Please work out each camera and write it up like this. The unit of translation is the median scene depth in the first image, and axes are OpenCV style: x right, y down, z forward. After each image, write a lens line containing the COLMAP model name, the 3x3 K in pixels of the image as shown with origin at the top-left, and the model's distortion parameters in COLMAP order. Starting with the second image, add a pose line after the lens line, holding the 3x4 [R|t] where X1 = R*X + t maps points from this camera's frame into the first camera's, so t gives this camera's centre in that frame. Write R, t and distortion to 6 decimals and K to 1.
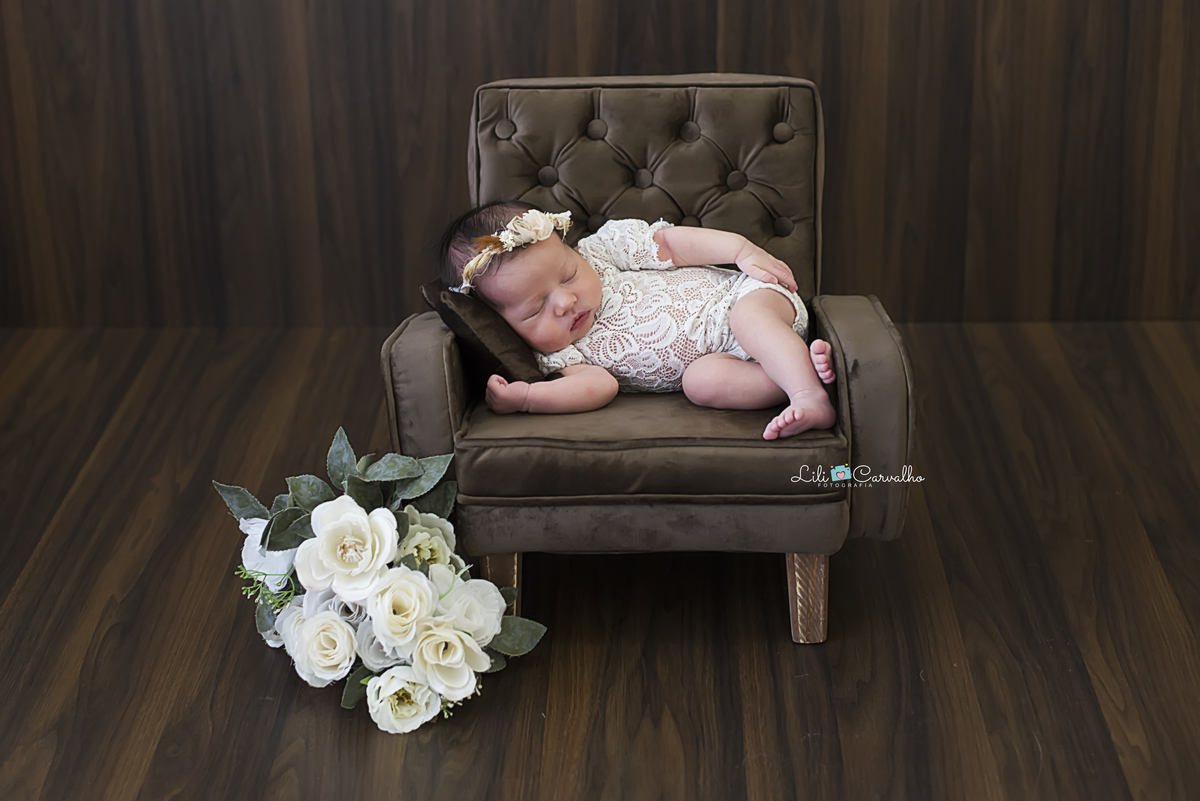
lens RADIAL K [[1844.6, 0, 568.5], [0, 1844.6, 373.1], [0, 0, 1]] dist [-0.095491, 0.031445]
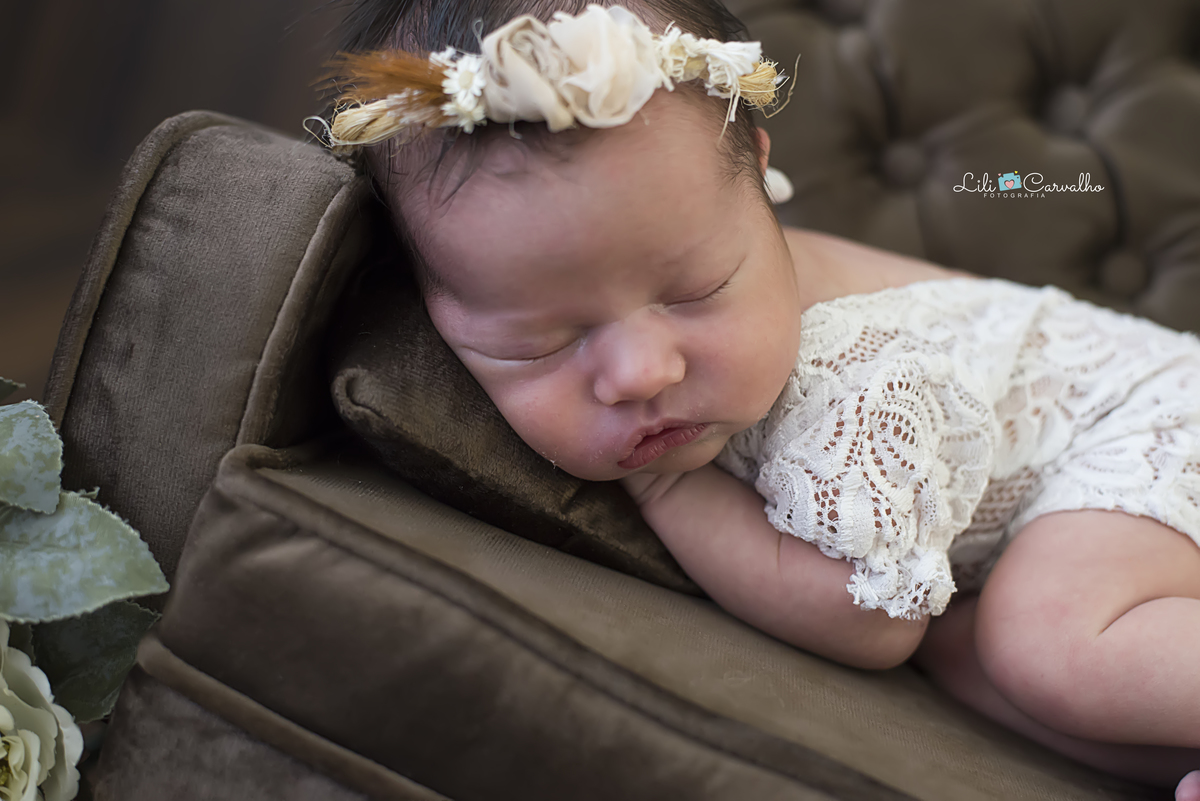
lens RADIAL K [[1844.6, 0, 568.5], [0, 1844.6, 373.1], [0, 0, 1]] dist [-0.095491, 0.031445]
pose [[0.895616, 0.434794, -0.093946, 0.008914], [-0.441833, 0.893986, -0.074649, 0.020822], [0.051529, 0.108365, 0.992775, 0.695658]]
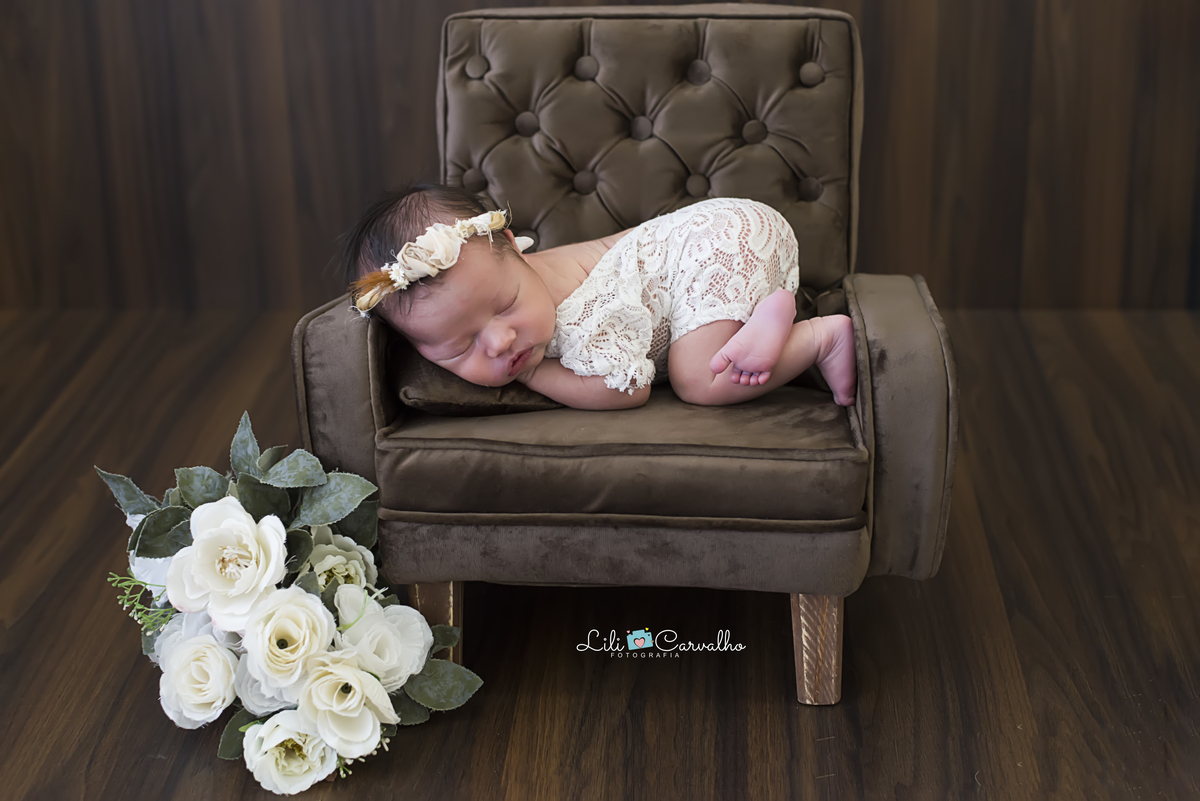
lens RADIAL K [[1721.3, 0, 567.2], [0, 1721.3, 373.8], [0, 0, 1]] dist [-0.128407, 0.059445]
pose [[0.997112, 0.022827, -0.072431, 0.073500], [-0.022674, 0.999739, 0.002937, 0.003719], [0.072479, -0.001286, 0.997369, 0.254602]]
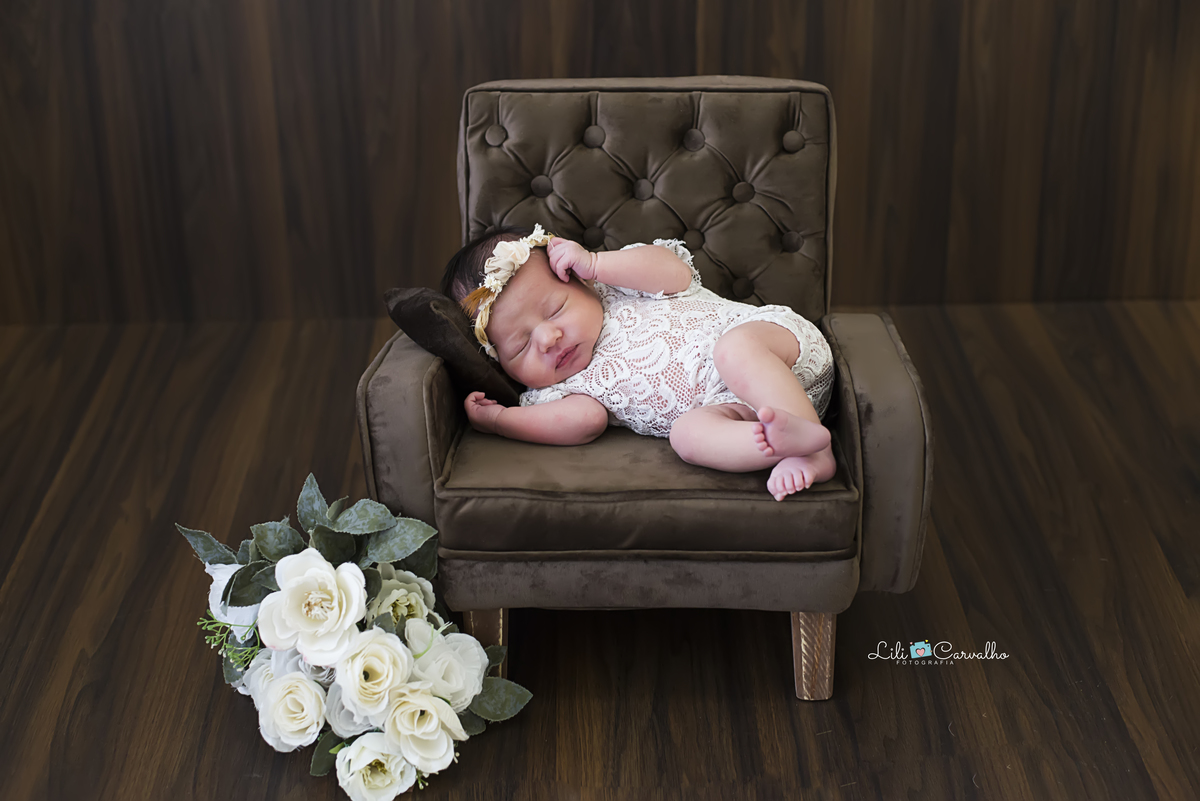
lens RADIAL K [[1669.6, 0, 600.0], [0, 1669.6, 400.5], [0, 0, 1]] dist [-0.094698, 0.019780]
pose [[0.999957, 0.005651, 0.007345, 0.014508], [-0.006200, 0.997019, 0.076908, -0.071240], [-0.006889, -0.076951, 0.997011, 0.165105]]
